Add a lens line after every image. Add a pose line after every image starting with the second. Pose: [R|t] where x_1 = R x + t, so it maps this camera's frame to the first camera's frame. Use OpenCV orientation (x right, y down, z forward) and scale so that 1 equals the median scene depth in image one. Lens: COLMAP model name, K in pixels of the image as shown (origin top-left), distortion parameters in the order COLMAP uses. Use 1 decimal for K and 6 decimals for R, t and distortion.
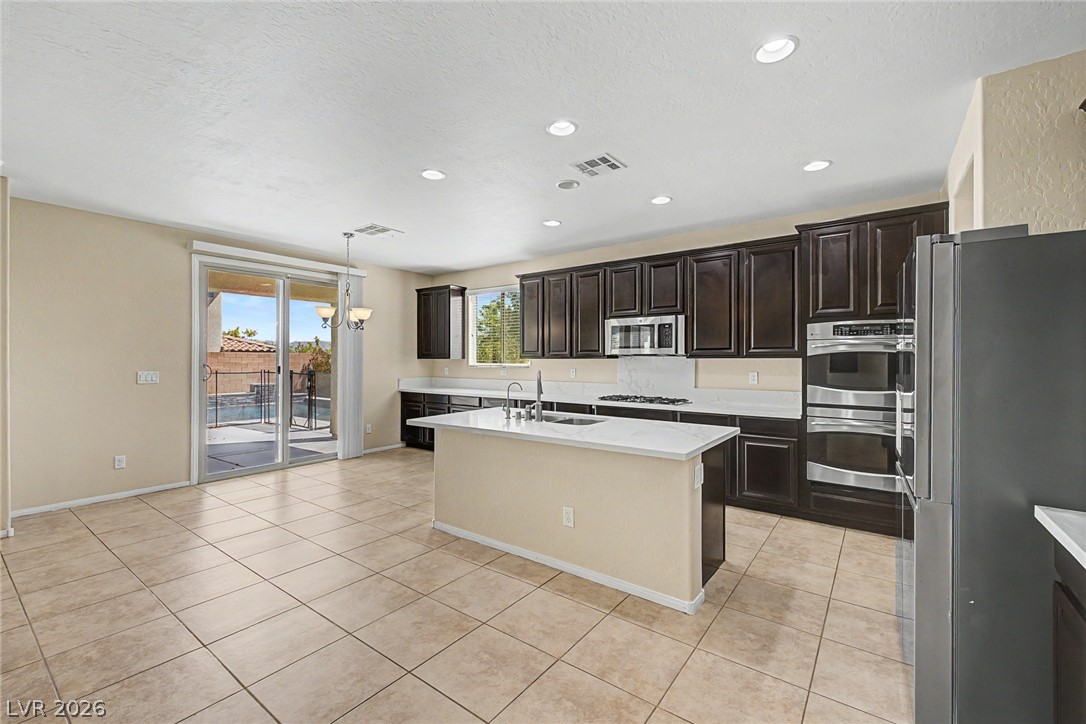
lens RADIAL K [[459.7, 0, 537.9], [0, 459.7, 356.4], [0, 0, 1]] dist [0.008048, -0.001333]
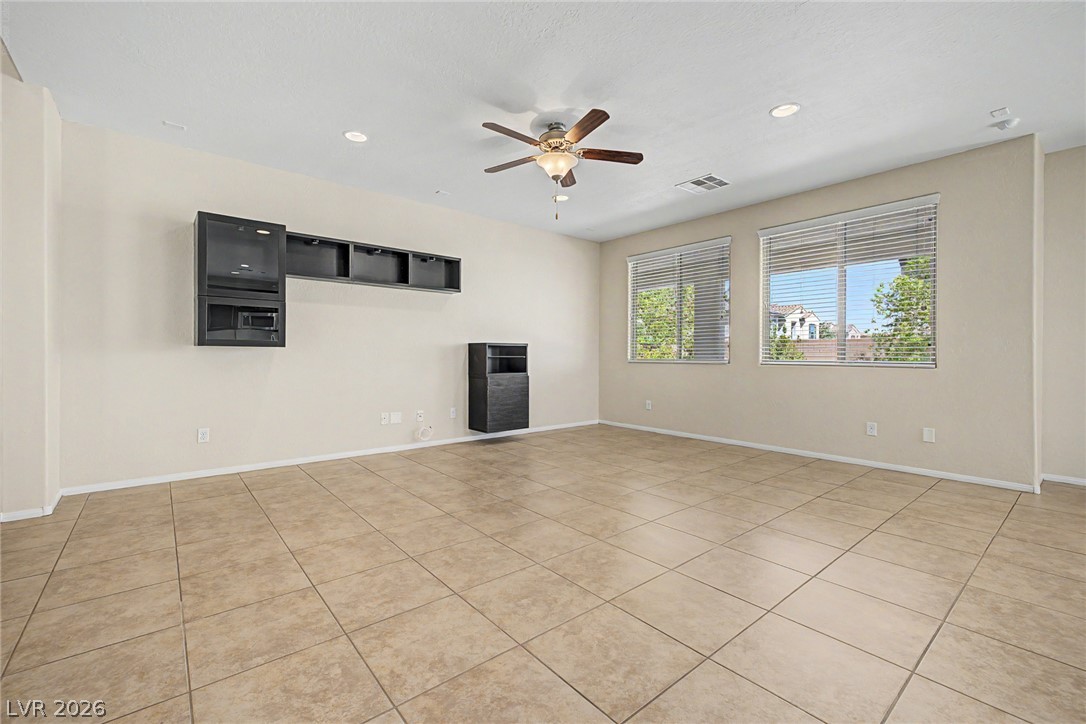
lens RADIAL K [[459.7, 0, 537.9], [0, 459.7, 356.4], [0, 0, 1]] dist [0.008048, -0.001333]
pose [[-0.233574, 0.002923, -0.972335, 0.063798], [0.006278, 0.999979, 0.001498, 0.066639], [0.972319, -0.005755, -0.233588, 0.151072]]
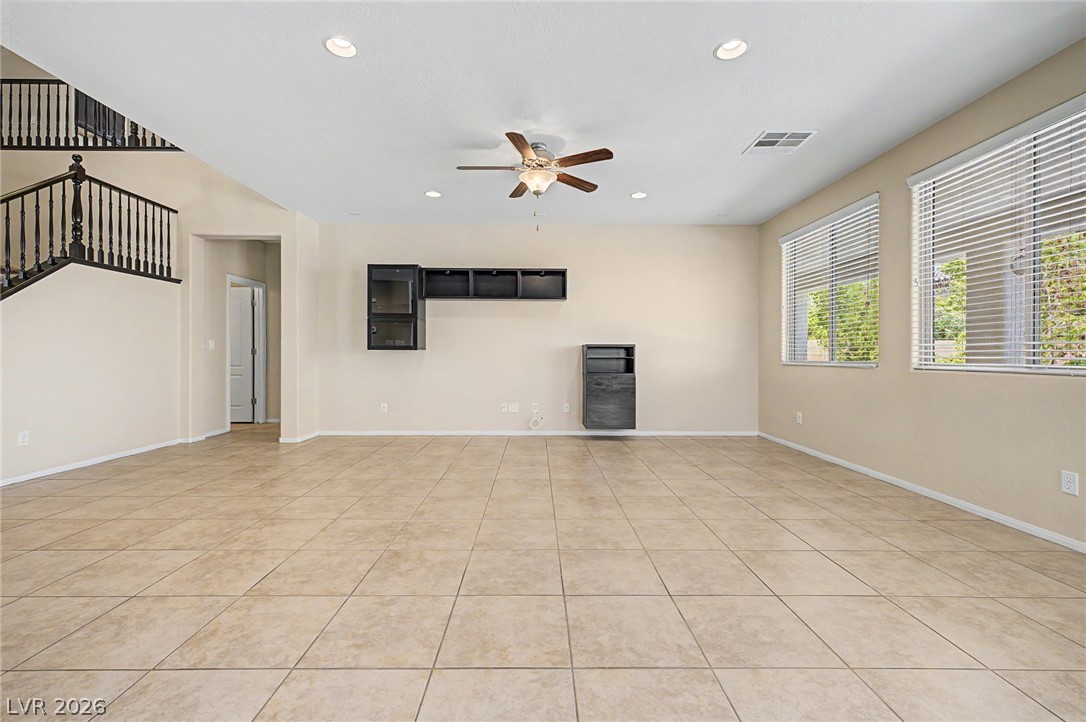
lens RADIAL K [[456.1, 0, 537.7], [0, 456.1, 355.3], [0, 0, 1]] dist [0.008359, -0.001287]
pose [[-0.792992, -0.002486, -0.609228, -0.182373], [0.003068, 0.999963, -0.008073, 0.071980], [0.609225, -0.008271, -0.792954, 0.651093]]
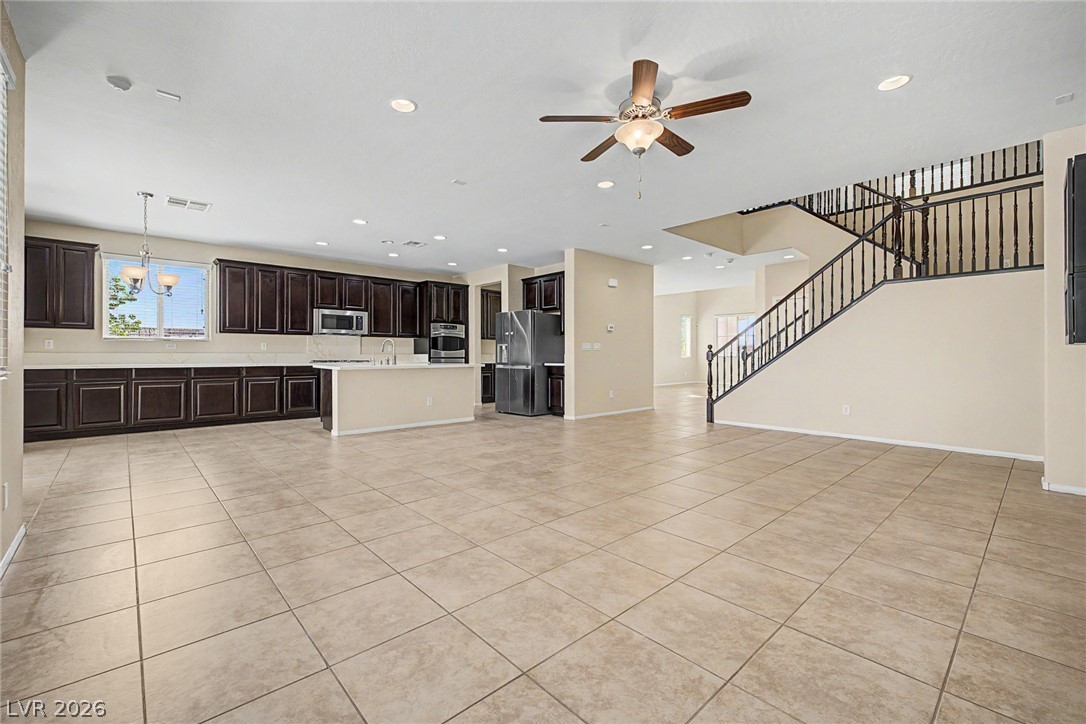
lens RADIAL K [[459.7, 0, 537.9], [0, 459.7, 356.4], [0, 0, 1]] dist [0.008048, -0.001333]
pose [[0.185306, -0.003800, 0.982674, -1.345837], [-0.009498, 0.999939, 0.005657, 0.066008], [-0.982635, -0.010382, 0.185258, 0.027803]]
